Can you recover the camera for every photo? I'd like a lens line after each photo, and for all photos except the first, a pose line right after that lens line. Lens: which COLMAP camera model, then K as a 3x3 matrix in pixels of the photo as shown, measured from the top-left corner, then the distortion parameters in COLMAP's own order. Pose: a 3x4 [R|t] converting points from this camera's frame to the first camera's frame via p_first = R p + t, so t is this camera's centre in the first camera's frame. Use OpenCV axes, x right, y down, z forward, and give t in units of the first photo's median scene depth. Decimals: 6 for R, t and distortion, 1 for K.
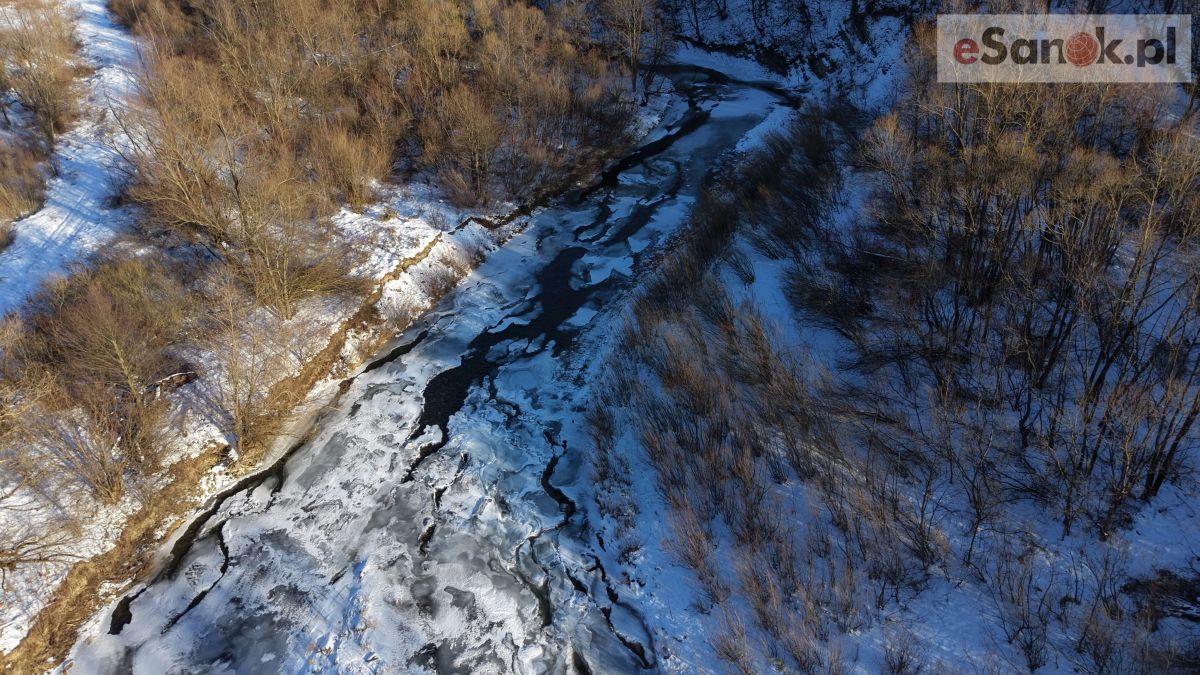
lens RADIAL K [[823.9, 0, 581.9], [0, 823.9, 346.8], [0, 0, 1]] dist [0.047114, -0.055331]
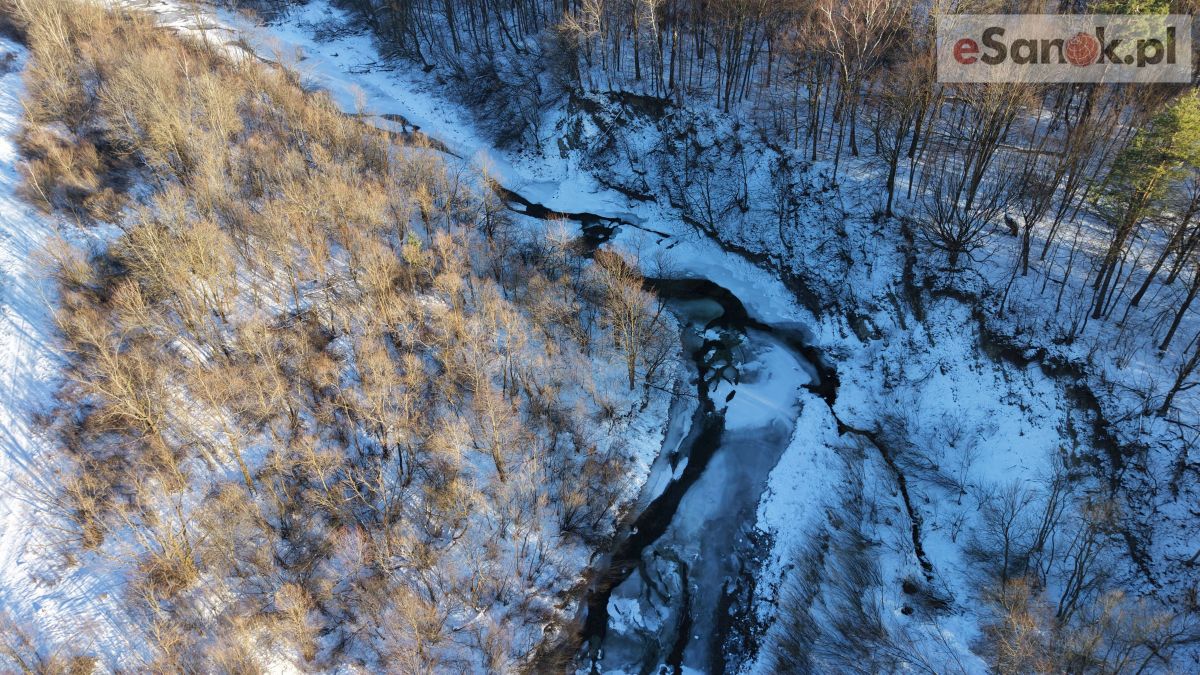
lens RADIAL K [[823.9, 0, 576.7], [0, 823.9, 336.1], [0, 0, 1]] dist [0.047114, -0.055331]
pose [[0.999896, 0.000384, -0.014401, 0.019925], [0.001601, 0.990491, 0.137570, -0.461564], [0.014317, -0.137578, 0.990387, 0.196341]]
